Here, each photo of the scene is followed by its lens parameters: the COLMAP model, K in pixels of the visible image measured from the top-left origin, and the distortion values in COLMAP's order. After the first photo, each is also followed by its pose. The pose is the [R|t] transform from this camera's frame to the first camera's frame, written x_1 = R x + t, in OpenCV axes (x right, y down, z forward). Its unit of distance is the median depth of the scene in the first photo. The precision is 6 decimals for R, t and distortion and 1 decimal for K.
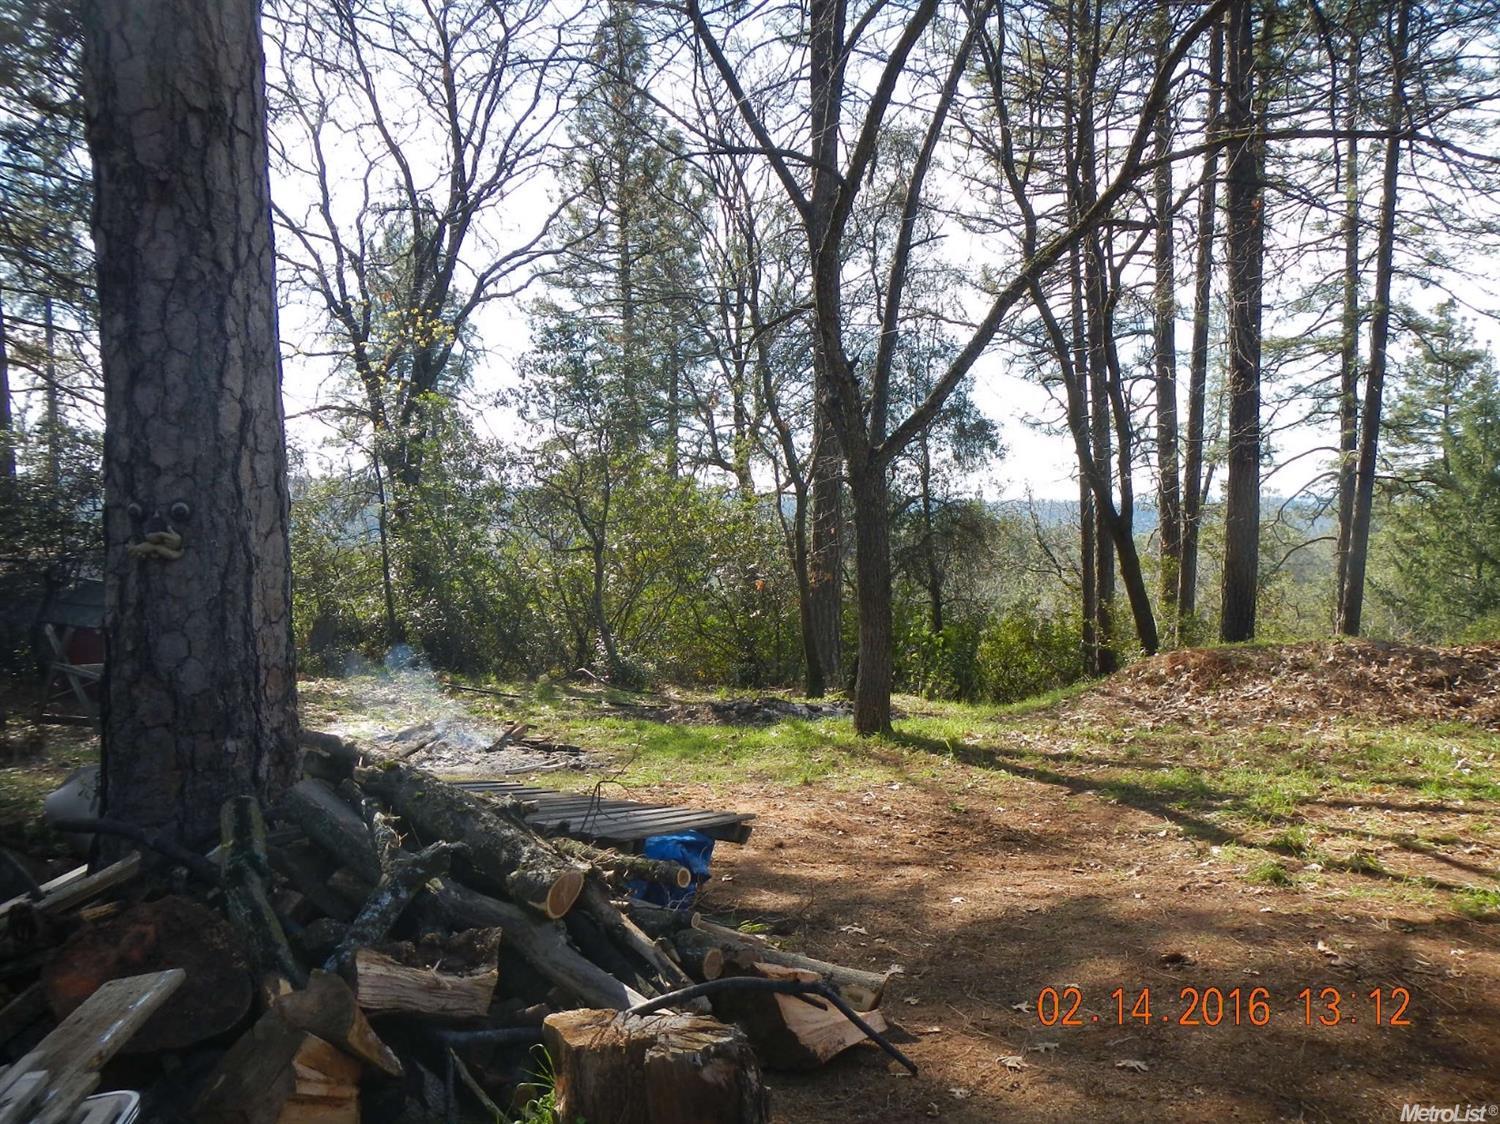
lens RADIAL K [[1231.5, 0, 744.4], [0, 1231.5, 551.0], [0, 0, 1]] dist [-0.000144, -0.005946]
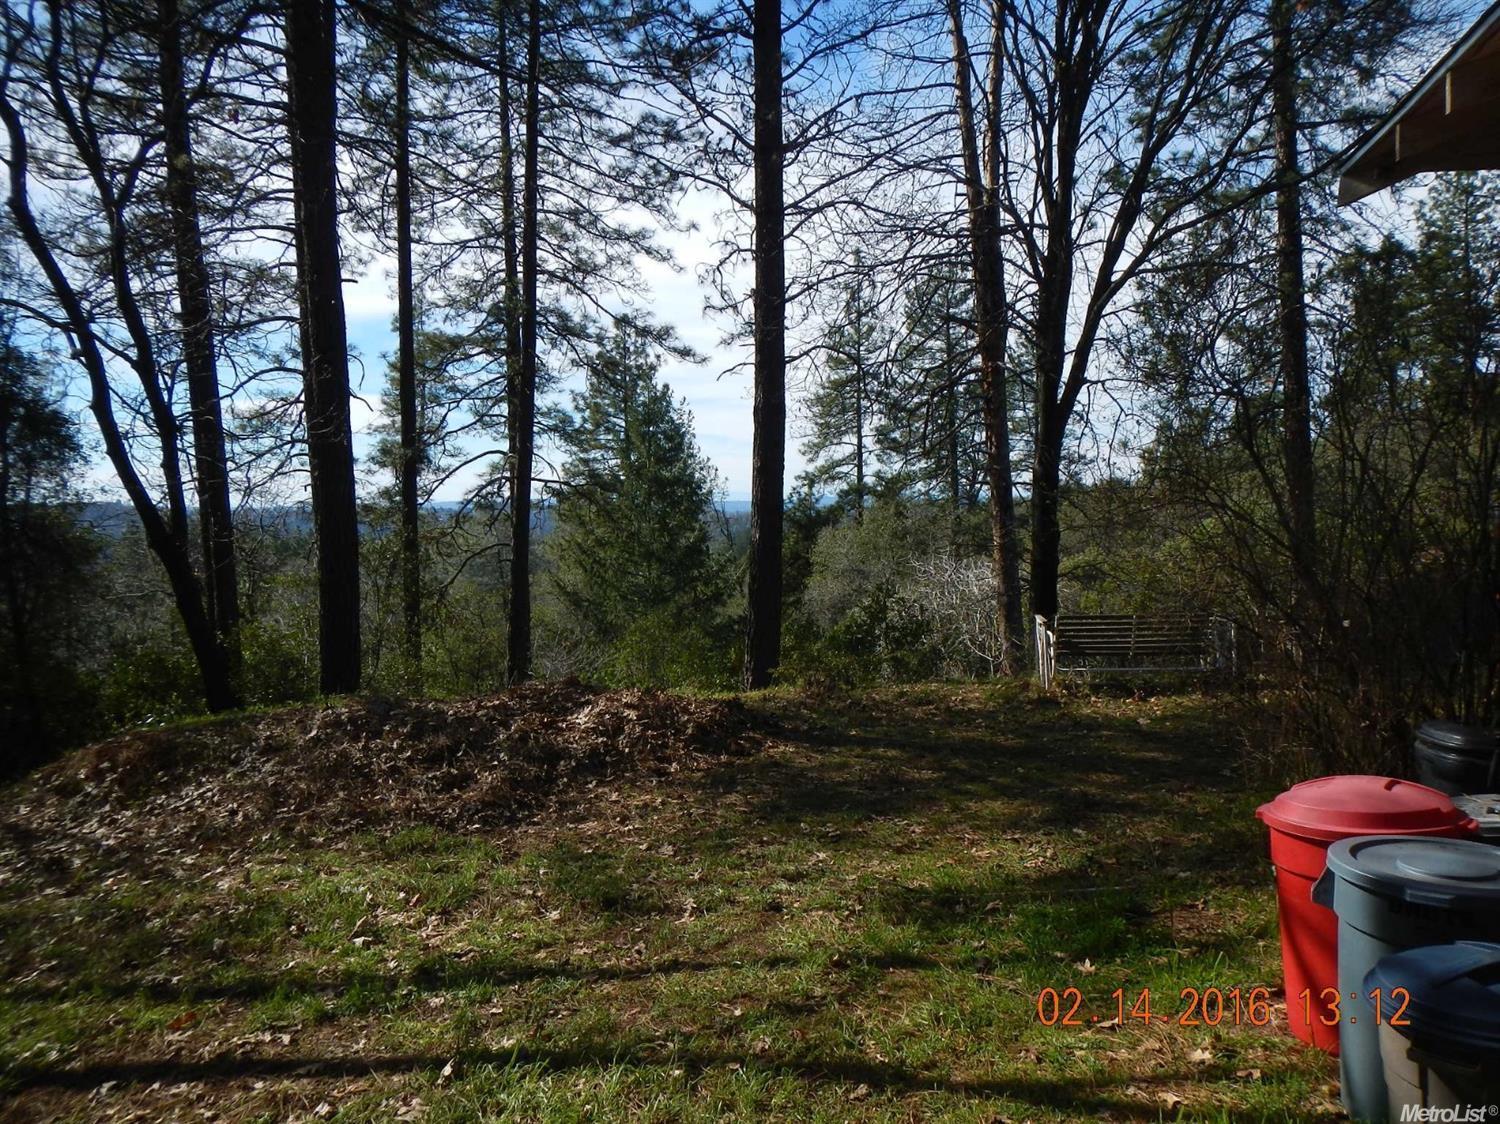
lens RADIAL K [[1231.5, 0, 755.1], [0, 1231.5, 559.7], [0, 0, 1]] dist [-0.000144, -0.005946]
pose [[0.826215, -0.041334, 0.561836, 0.096641], [0.039517, 0.999100, 0.015392, -0.005270], [-0.561967, 0.009485, 0.827105, 0.084116]]
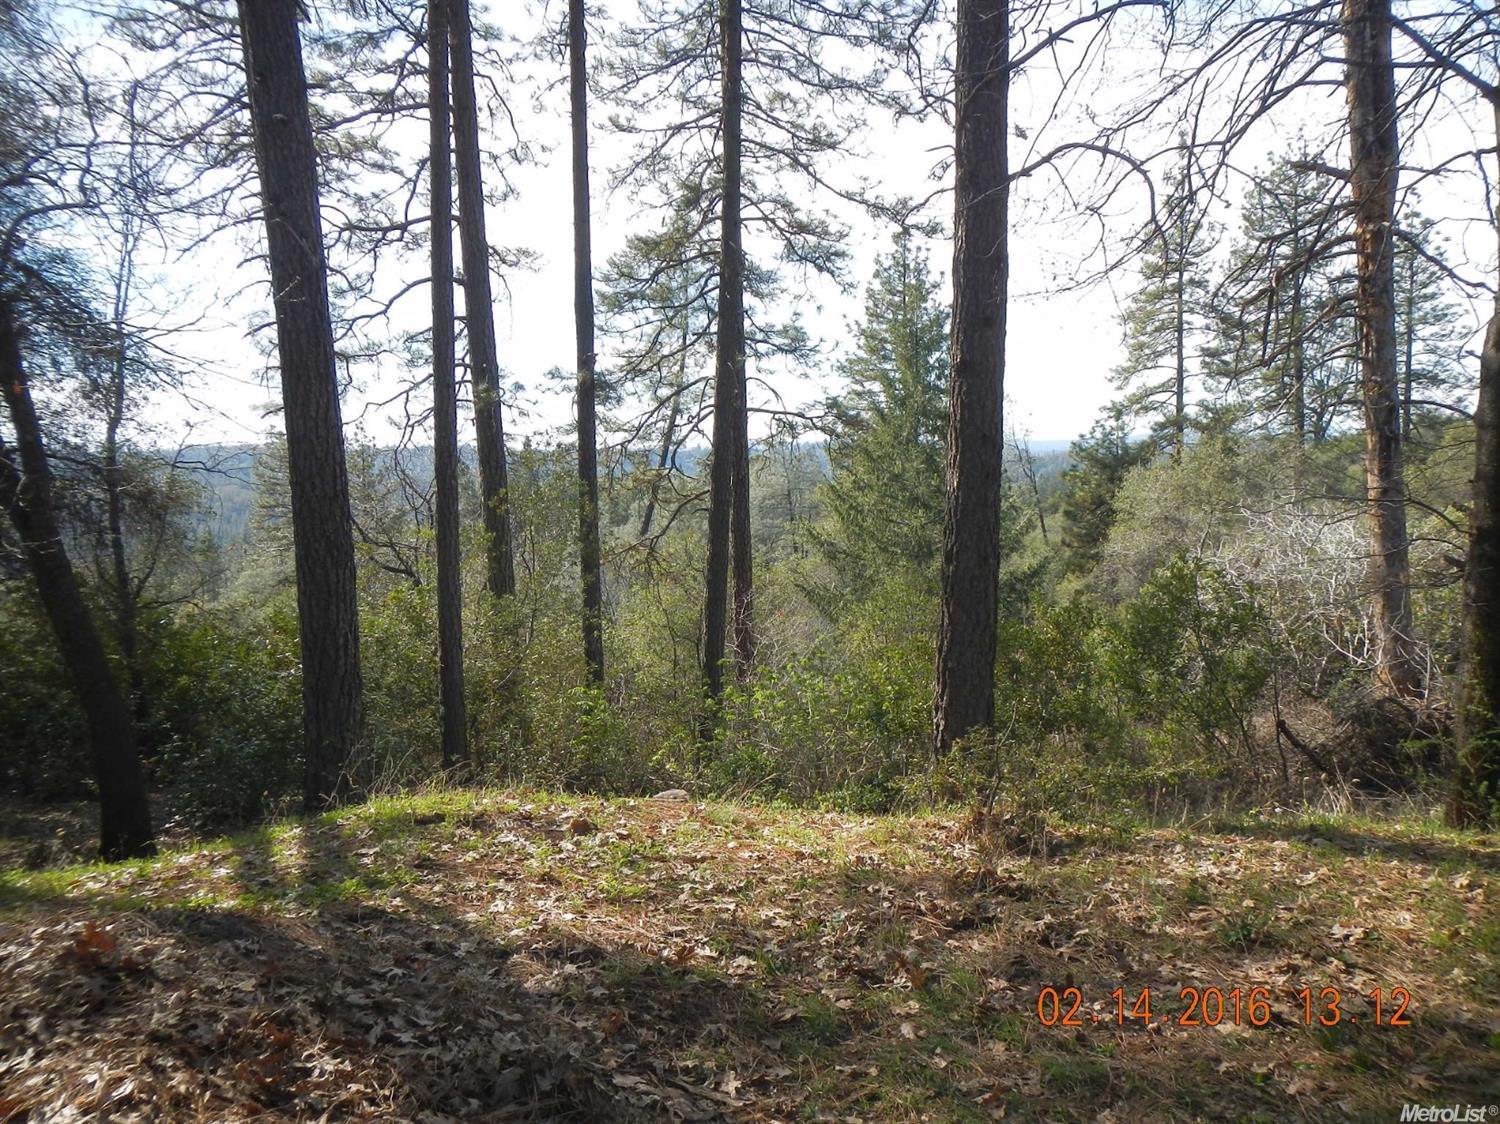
lens RADIAL K [[1231.5, 0, 759.3], [0, 1231.5, 572.1], [0, 0, 1]] dist [-0.000144, -0.005946]
pose [[0.938882, -0.057908, 0.339334, 0.236286], [0.038525, 0.997232, 0.063587, -0.006324], [-0.342077, -0.046628, 0.938514, 0.241481]]
